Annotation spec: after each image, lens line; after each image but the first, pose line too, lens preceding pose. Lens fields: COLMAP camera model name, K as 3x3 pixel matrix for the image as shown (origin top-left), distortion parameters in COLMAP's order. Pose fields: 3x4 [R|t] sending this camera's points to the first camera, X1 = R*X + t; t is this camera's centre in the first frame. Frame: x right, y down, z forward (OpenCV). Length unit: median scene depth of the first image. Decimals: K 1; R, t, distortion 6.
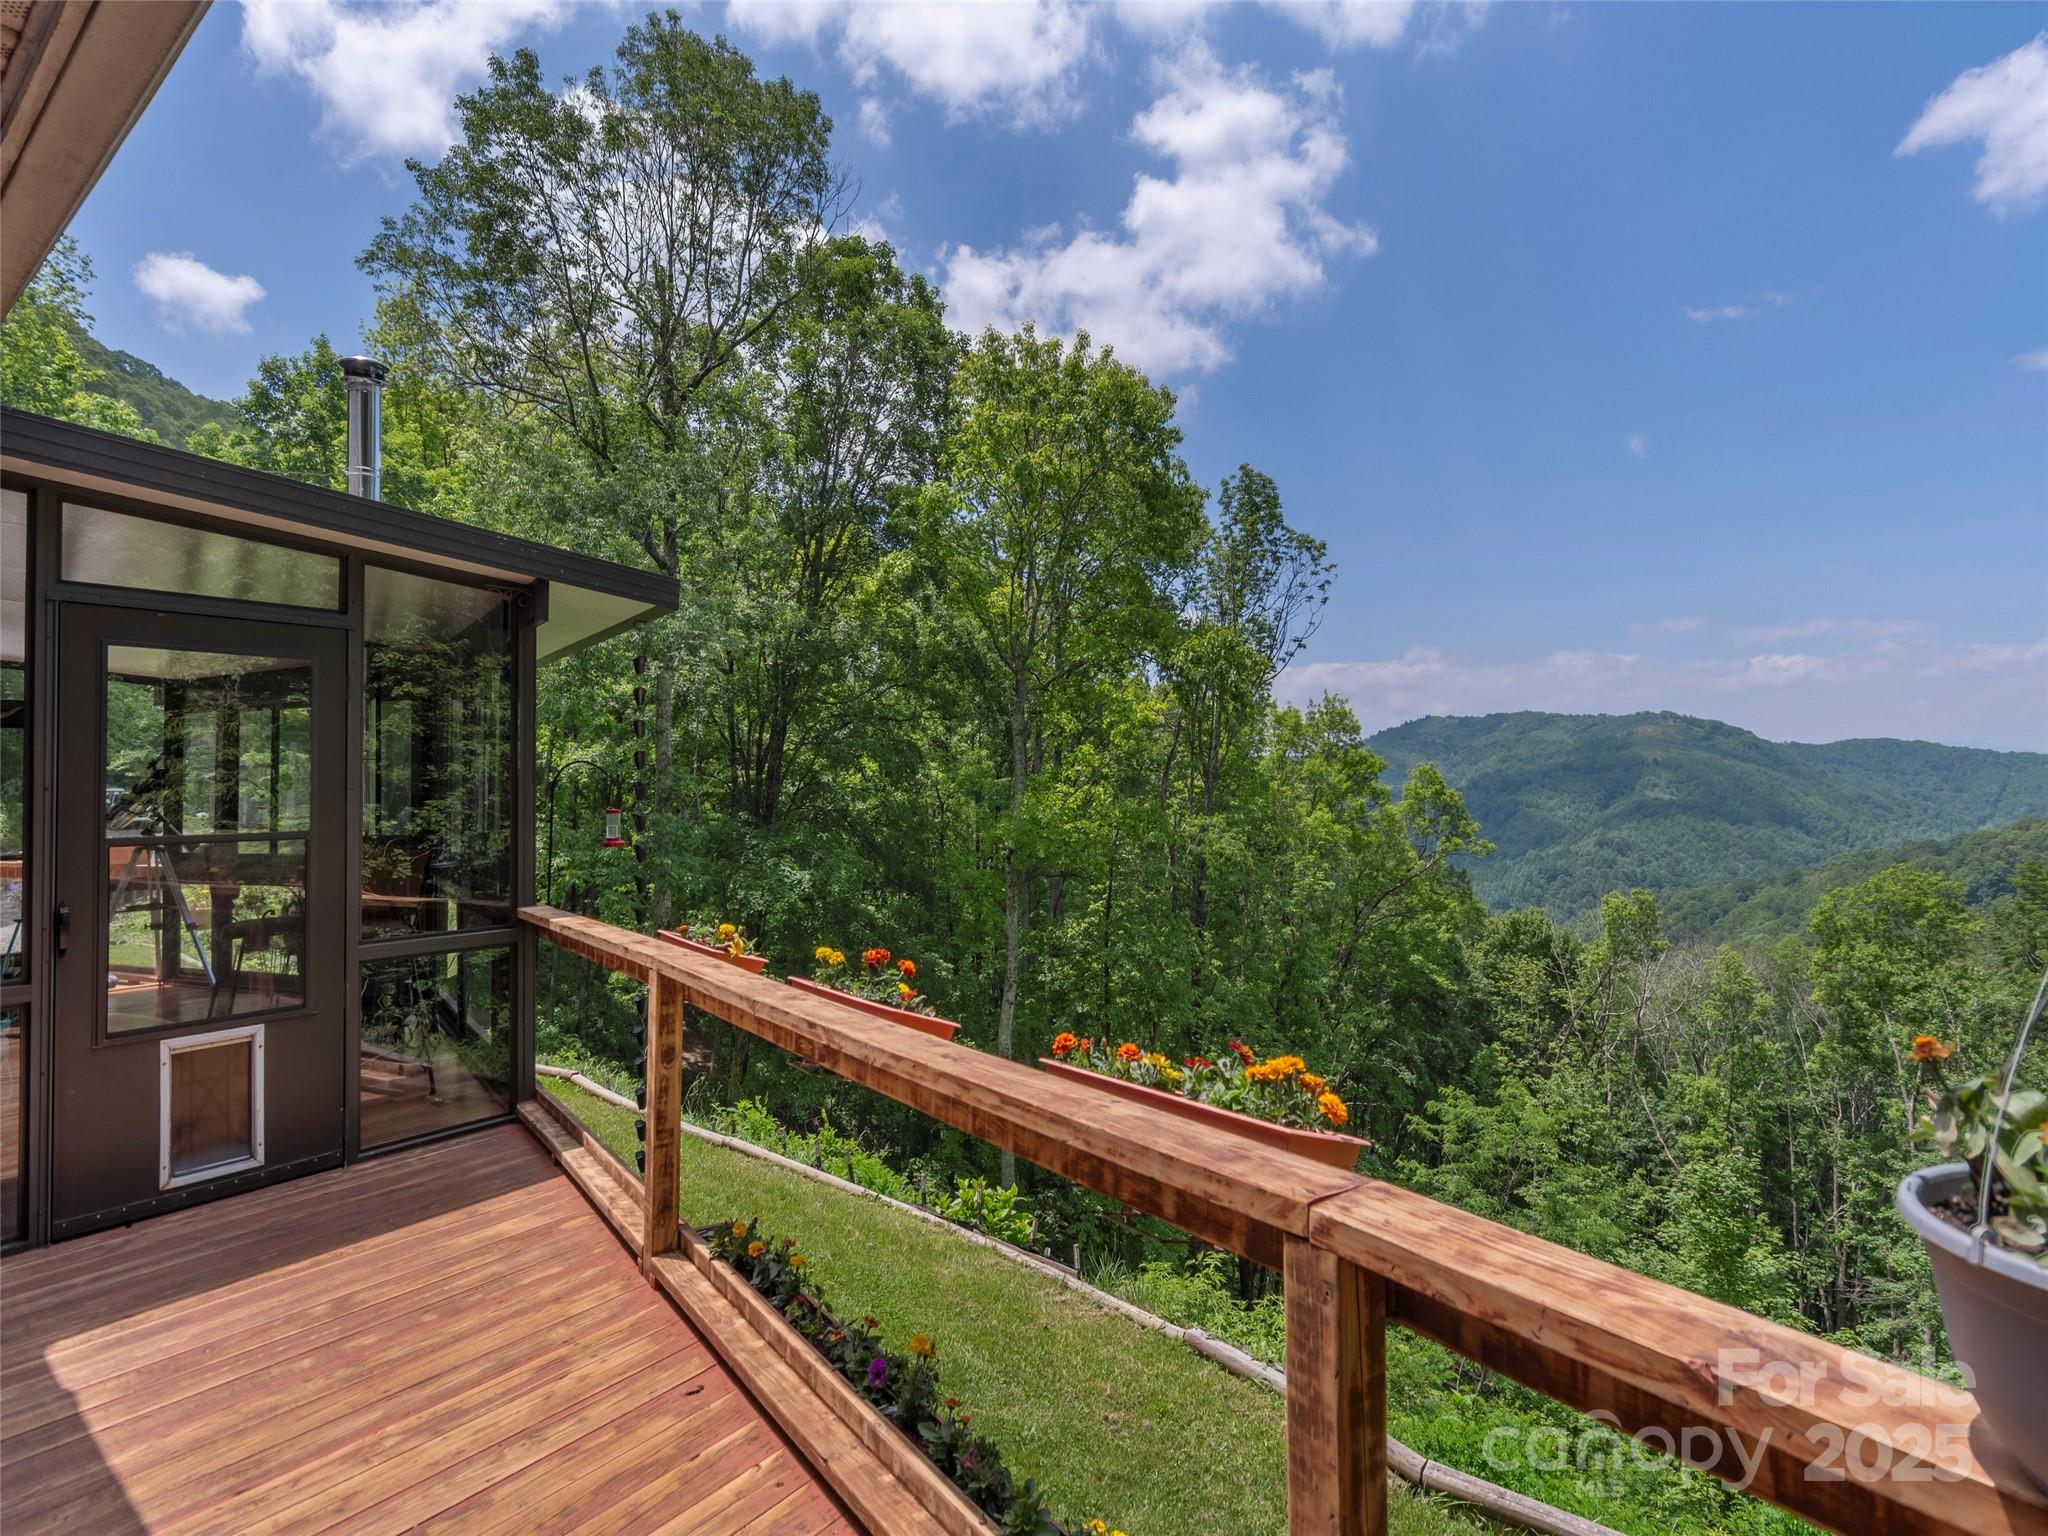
lens RADIAL K [[1024.3, 0, 1012.9], [0, 1024.3, 760.9], [0, 0, 1]] dist [-0.001270, -0.001015]
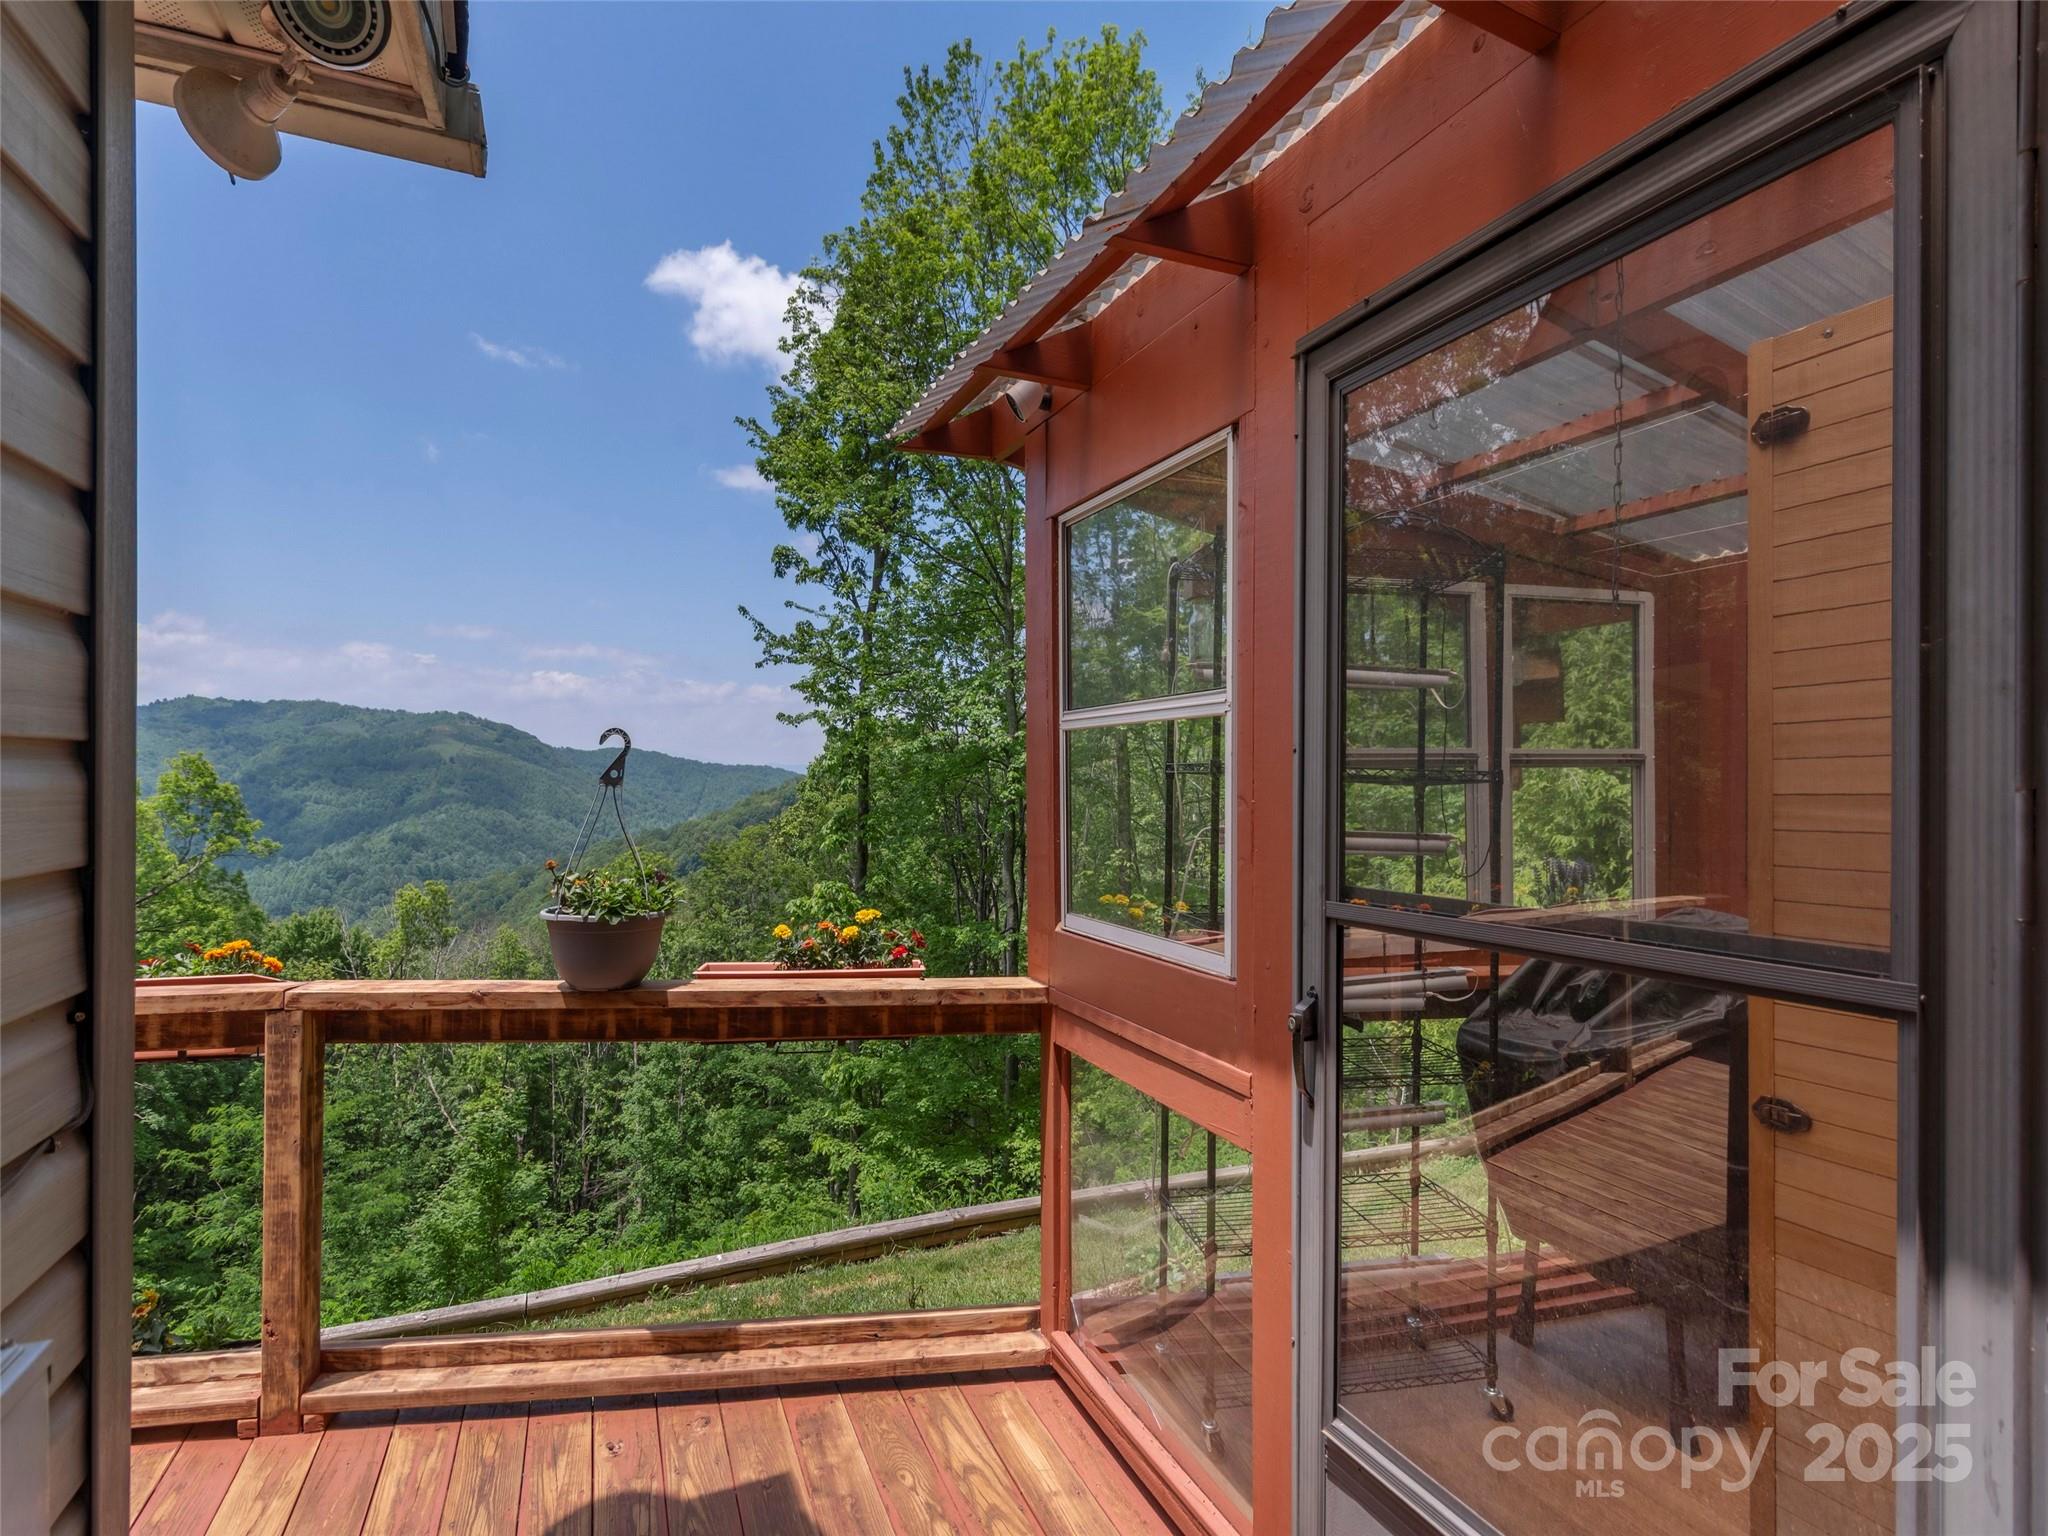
lens RADIAL K [[1003.2, 0, 1029.0], [0, 1003.2, 789.3], [0, 0, 1]] dist [0.001704, 0.001262]
pose [[0.468681, 0.012126, 0.883284, -0.018385], [-0.039507, 0.999193, 0.007246, -0.000413], [-0.882484, -0.038292, 0.468782, -0.028015]]
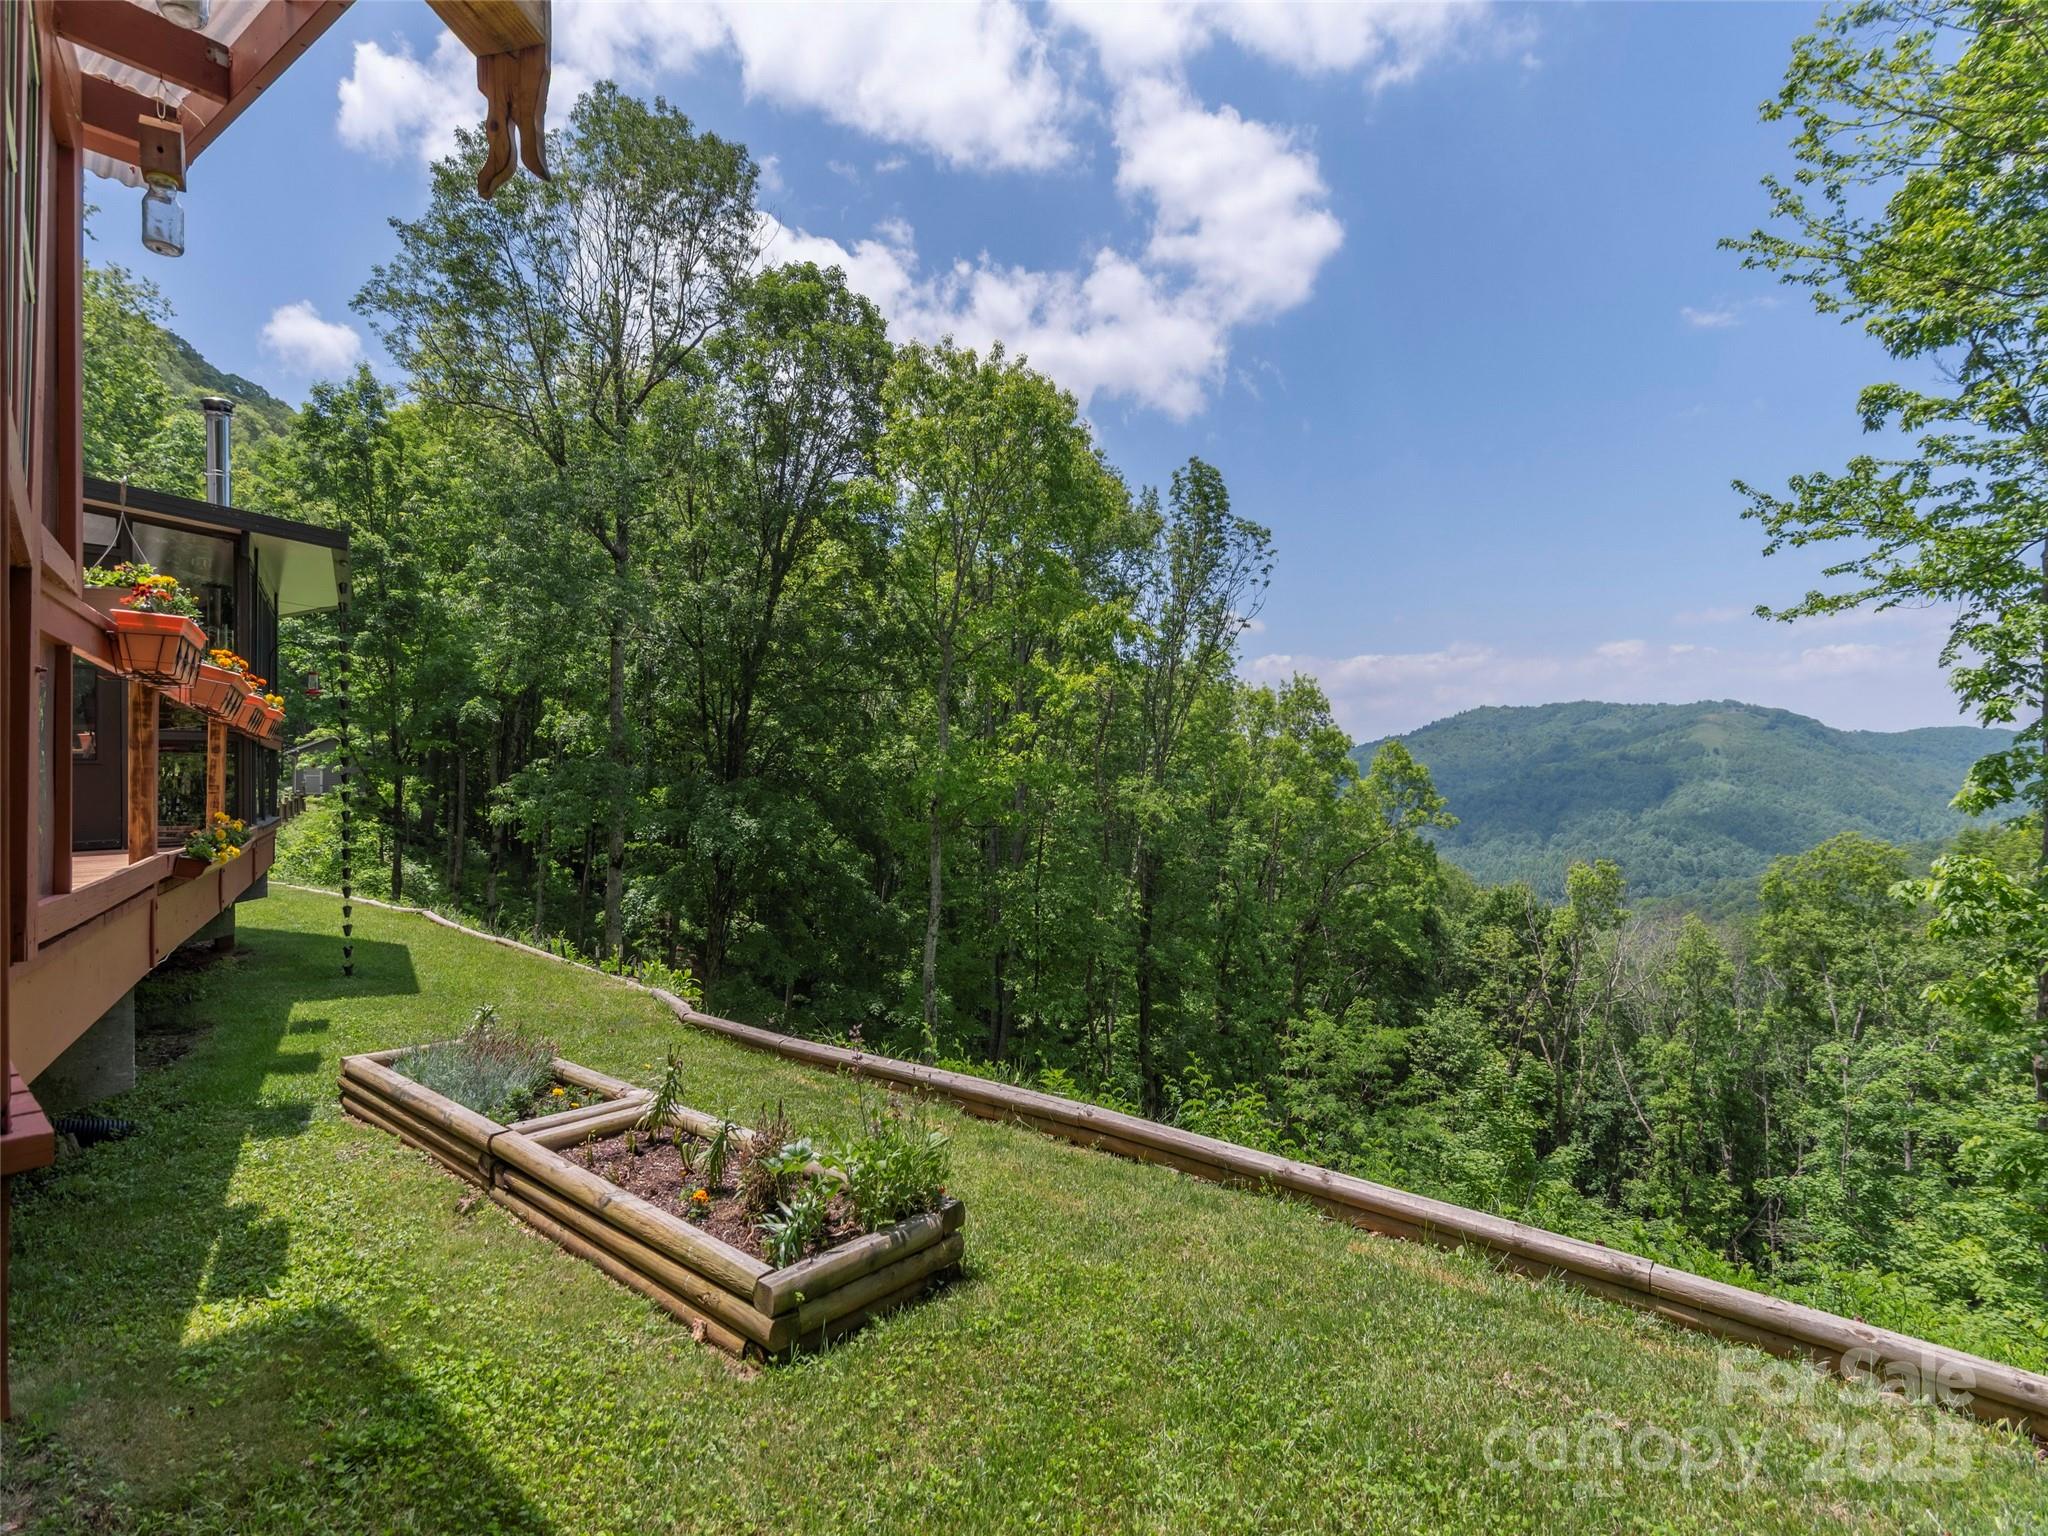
lens RADIAL K [[996.1, 0, 1012.8], [0, 996.1, 768.5], [0, 0, 1]] dist [-0.000841, -0.000012]
pose [[0.998142, -0.001543, -0.060914, 0.093031], [0.002476, 0.999881, 0.015249, 0.019918], [0.060883, -0.015371, 0.998027, -0.060102]]
